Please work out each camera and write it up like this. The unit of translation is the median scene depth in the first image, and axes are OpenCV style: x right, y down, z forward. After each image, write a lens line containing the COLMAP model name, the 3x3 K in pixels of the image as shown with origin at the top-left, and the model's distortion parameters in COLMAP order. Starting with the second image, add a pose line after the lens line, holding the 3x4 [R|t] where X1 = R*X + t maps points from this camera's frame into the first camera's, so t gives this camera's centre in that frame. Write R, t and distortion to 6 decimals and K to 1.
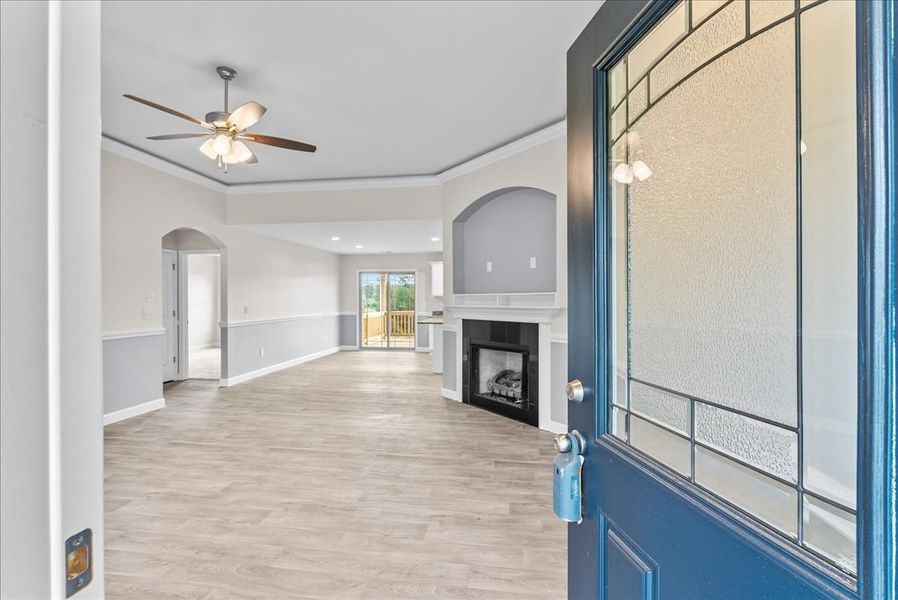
lens RADIAL K [[405.1, 0, 447.1], [0, 405.1, 300.5], [0, 0, 1]] dist [-0.003623, -0.000980]
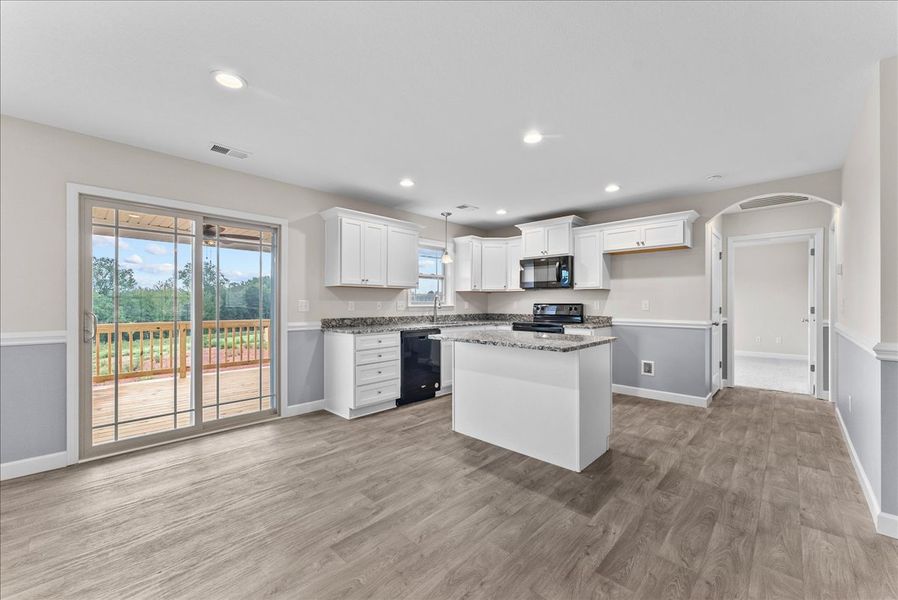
lens RADIAL K [[357.9, 0, 439.2], [0, 357.9, 300.9], [0, 0, 1]] dist [-0.000289, 0.000509]
pose [[0.580114, 0.008001, 0.814496, -0.628497], [0.006349, 0.999877, -0.014344, 0.027875], [-0.814511, 0.013492, 0.579992, 1.455182]]
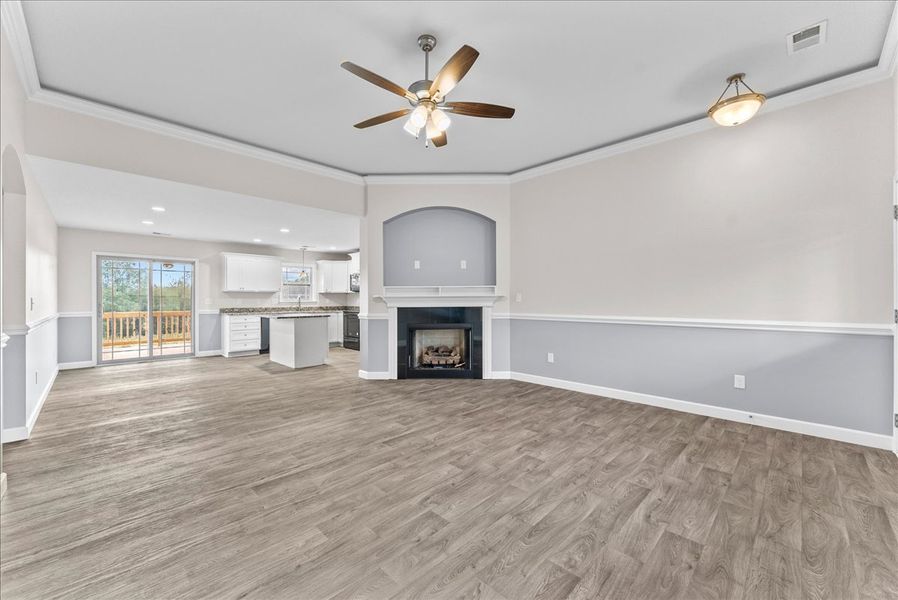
lens RADIAL K [[357.9, 0, 447.0], [0, 357.9, 298.8], [0, 0, 1]] dist [-0.000289, 0.000509]
pose [[0.594893, 0.001660, 0.803803, -0.808036], [0.007400, 0.999944, -0.007542, 0.033356], [-0.803771, 0.010435, 0.594847, 0.309975]]
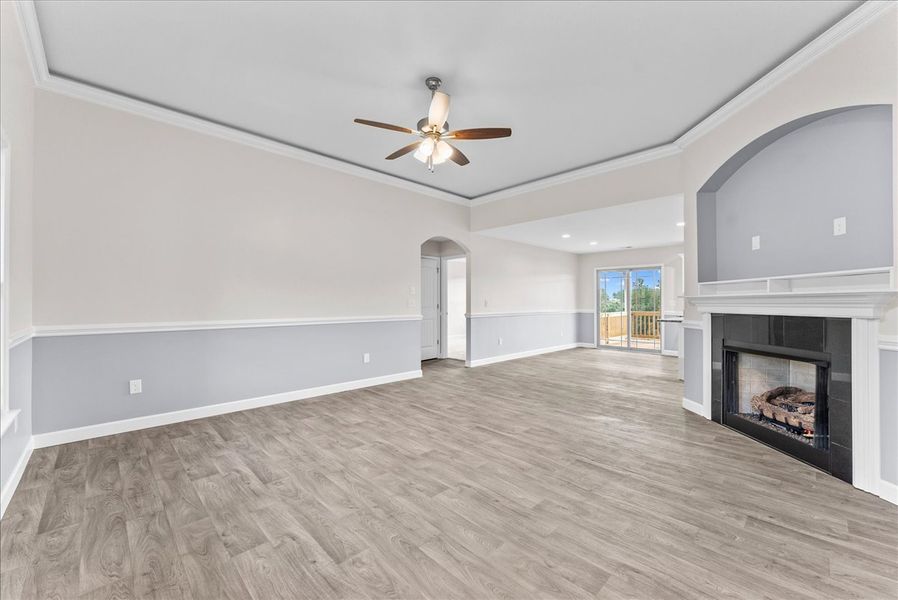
lens RADIAL K [[357.9, 0, 447.5], [0, 357.9, 300.0], [0, 0, 1]] dist [-0.000289, 0.000509]
pose [[0.794916, -0.001801, -0.606717, 0.059729], [-0.005784, 0.999928, -0.010545, 0.034460], [0.606692, 0.011892, 0.794848, 0.159756]]
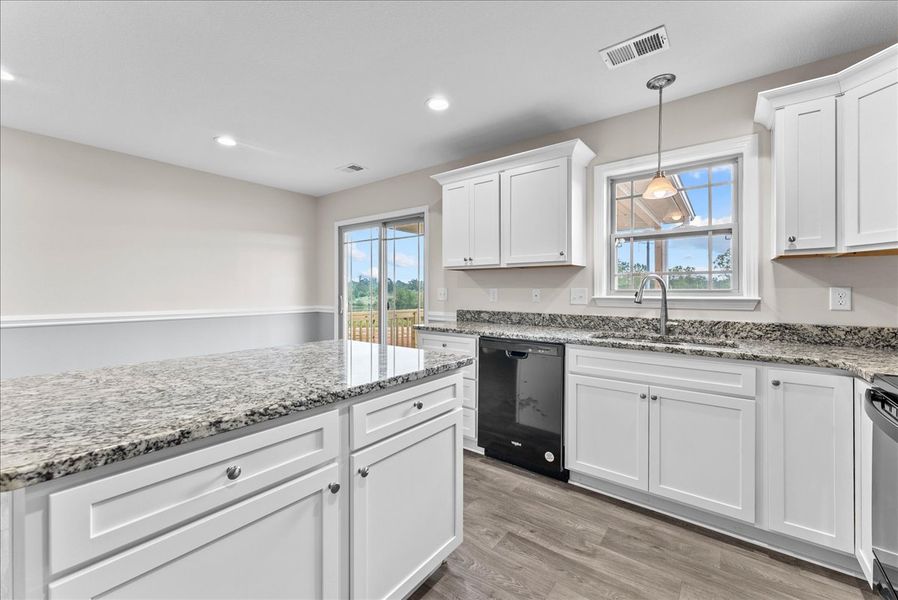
lens RADIAL K [[357.9, 0, 452.1], [0, 357.9, 294.4], [0, 0, 1]] dist [-0.000289, 0.000509]
pose [[0.881607, 0.009855, -0.471880, 0.260898], [-0.010903, 0.999940, 0.000512, 0.025524], [0.471857, 0.004694, 0.881662, 1.538135]]
